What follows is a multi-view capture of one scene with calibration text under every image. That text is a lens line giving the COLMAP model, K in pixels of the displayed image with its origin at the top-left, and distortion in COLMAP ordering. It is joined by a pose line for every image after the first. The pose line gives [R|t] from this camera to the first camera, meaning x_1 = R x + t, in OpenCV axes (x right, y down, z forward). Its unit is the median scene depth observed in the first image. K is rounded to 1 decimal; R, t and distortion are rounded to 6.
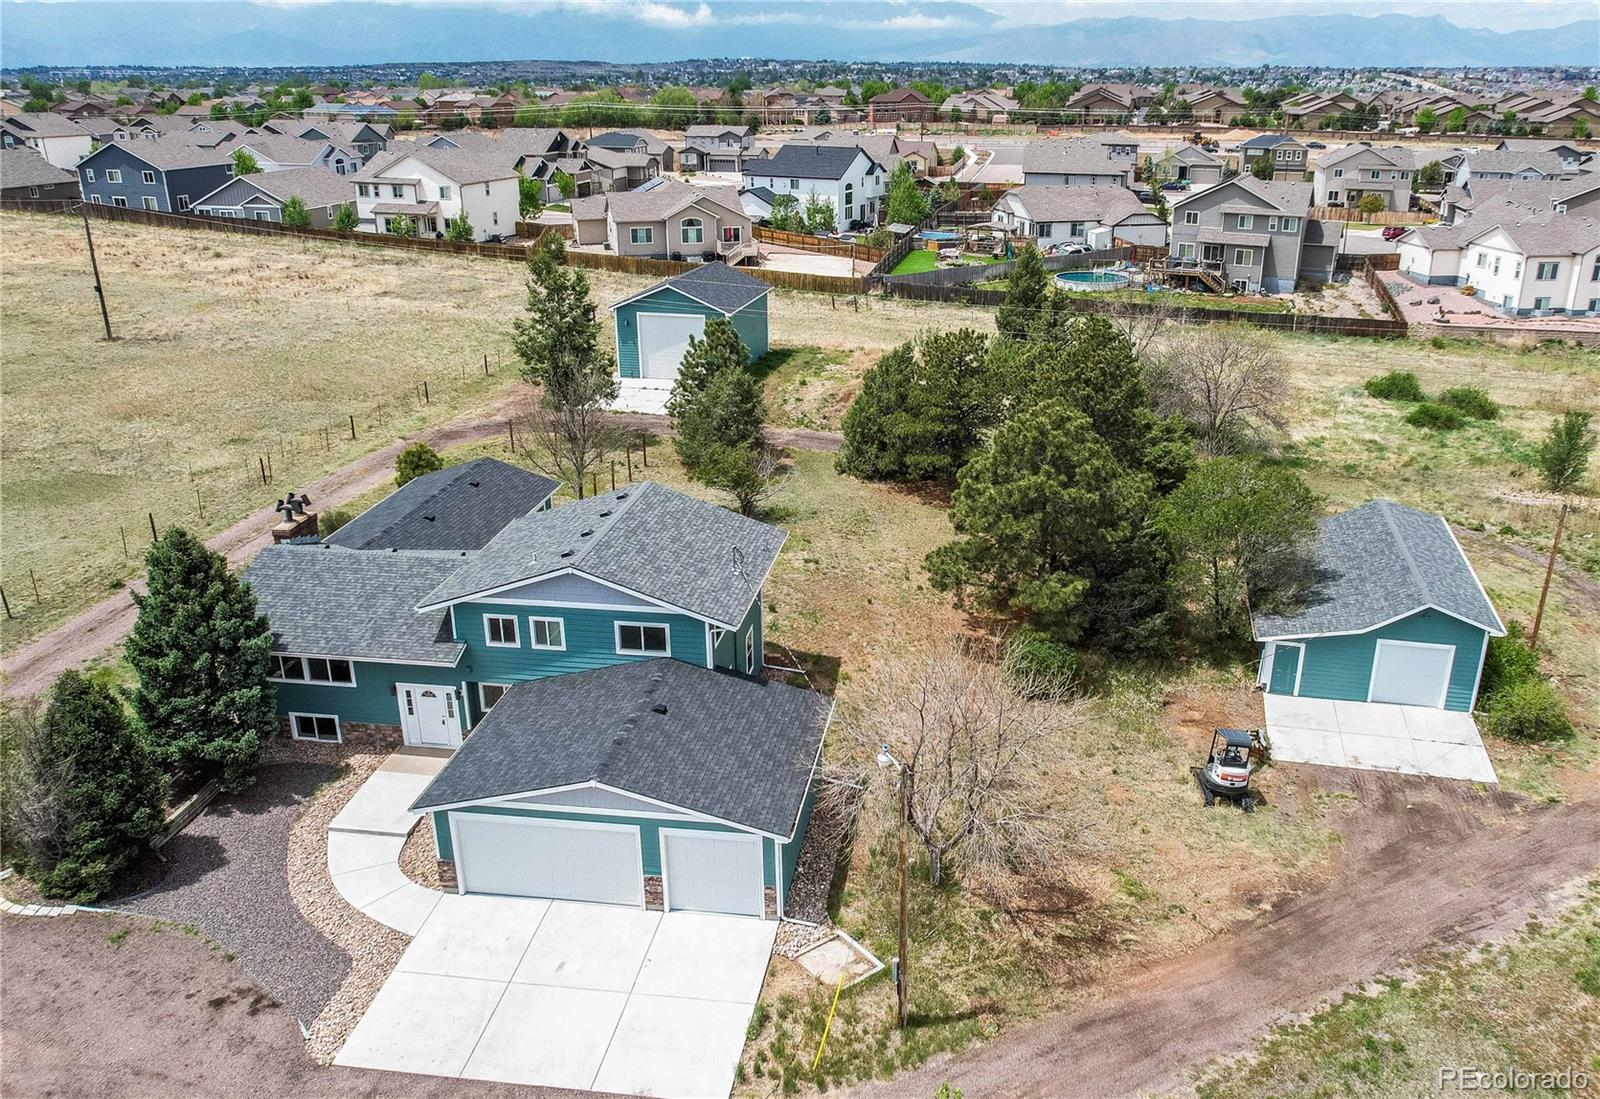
lens RADIAL K [[1311.8, 0, 871.0], [0, 1311.8, 544.4], [0, 0, 1]] dist [-0.043677, 0.028692]
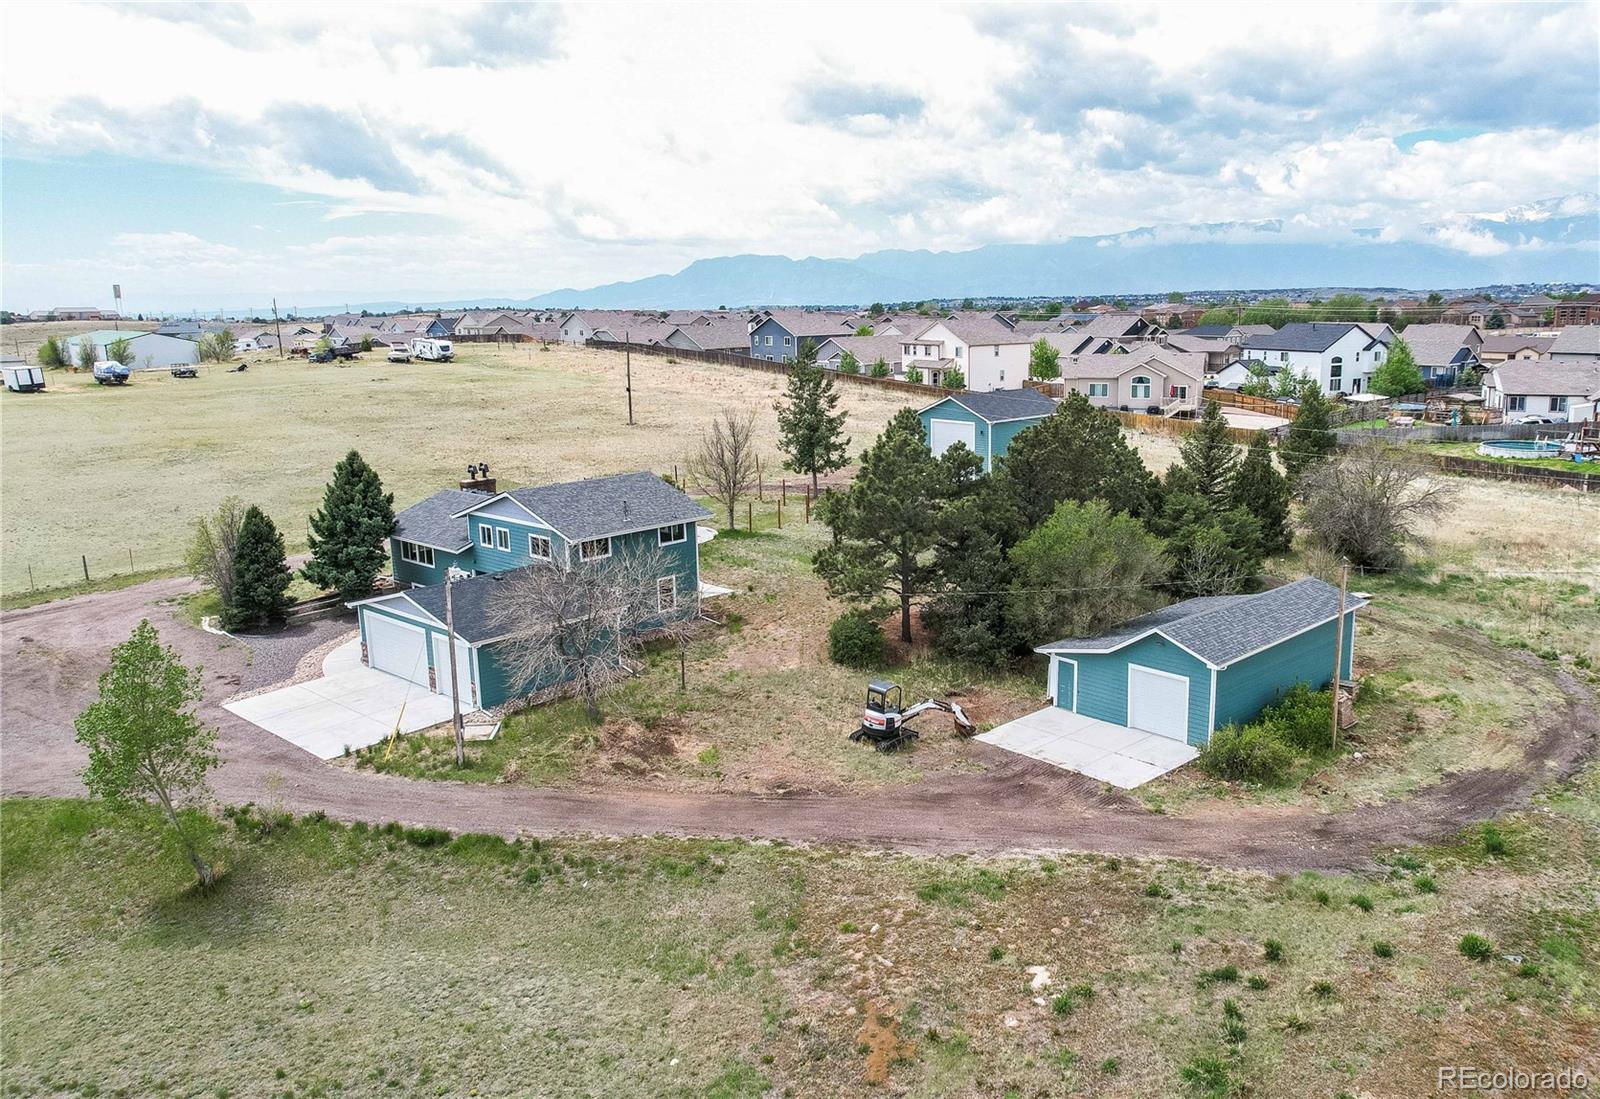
lens RADIAL K [[1271.8, 0, 855.4], [0, 1271.8, 522.7], [0, 0, 1]] dist [-0.053454, 0.043306]
pose [[0.813783, 0.086066, -0.574761, 0.295730], [-0.186141, 0.975474, -0.117480, 0.046199], [0.550554, 0.202590, 0.809844, 0.007694]]
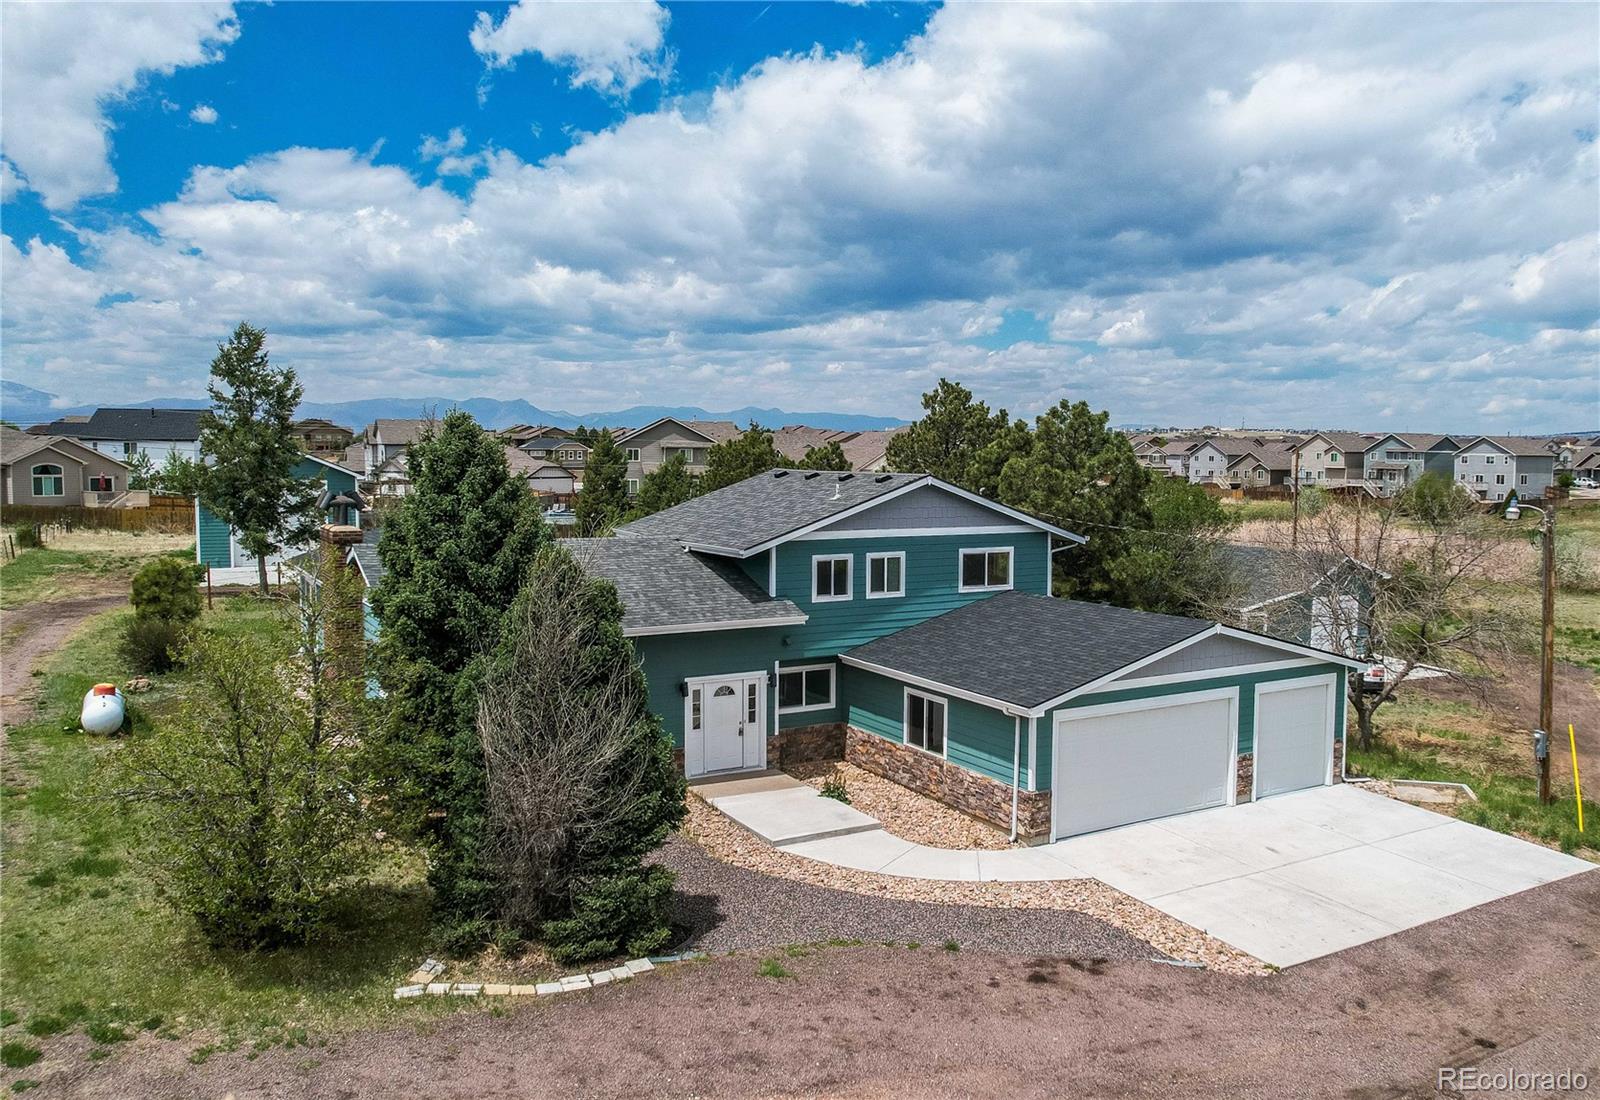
lens RADIAL K [[1311.8, 0, 901.7], [0, 1311.8, 500.9], [0, 0, 1]] dist [-0.043677, 0.028692]
pose [[0.770704, -0.026673, 0.636635, -0.233565], [0.224813, 0.946255, -0.232511, 0.066657], [-0.596217, 0.322321, 0.735278, 0.126980]]
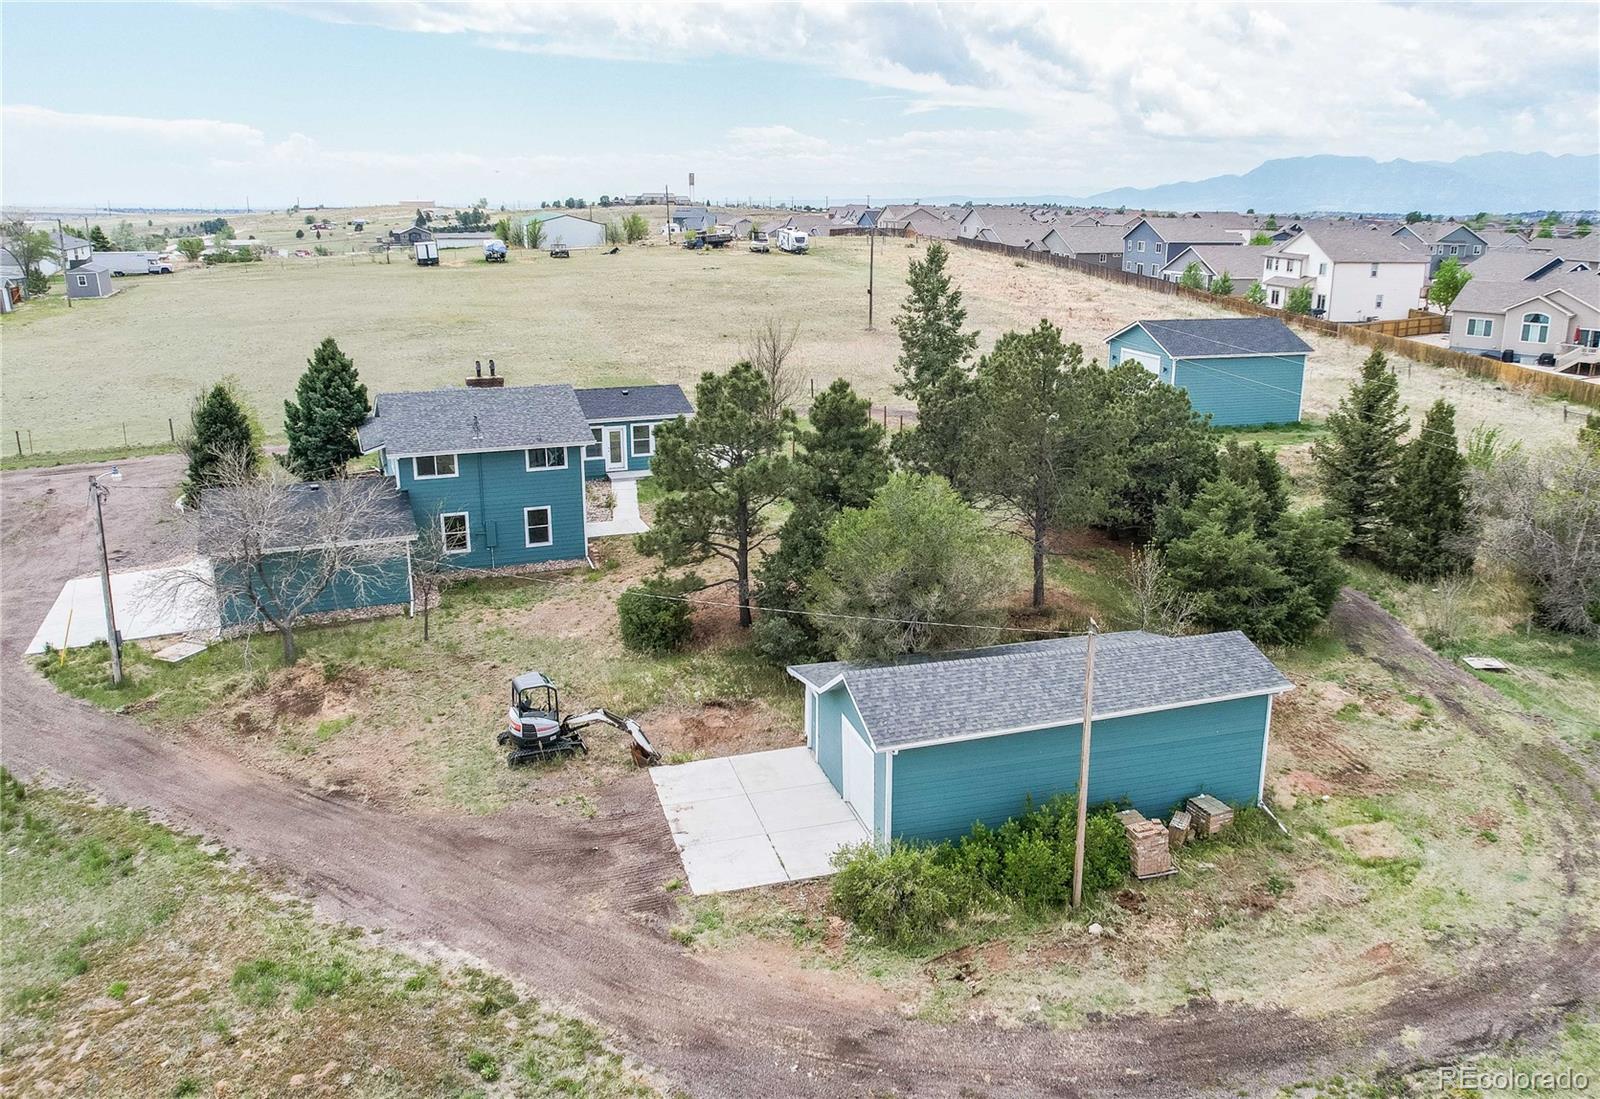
lens RADIAL K [[1271.8, 0, 824.8], [0, 1271.8, 554.9], [0, 0, 1]] dist [-0.053454, 0.043306]
pose [[0.475670, 0.238174, -0.846765, 0.366275], [-0.312664, 0.945560, 0.090324, -0.028519], [0.822180, 0.221789, 0.524243, 0.220986]]
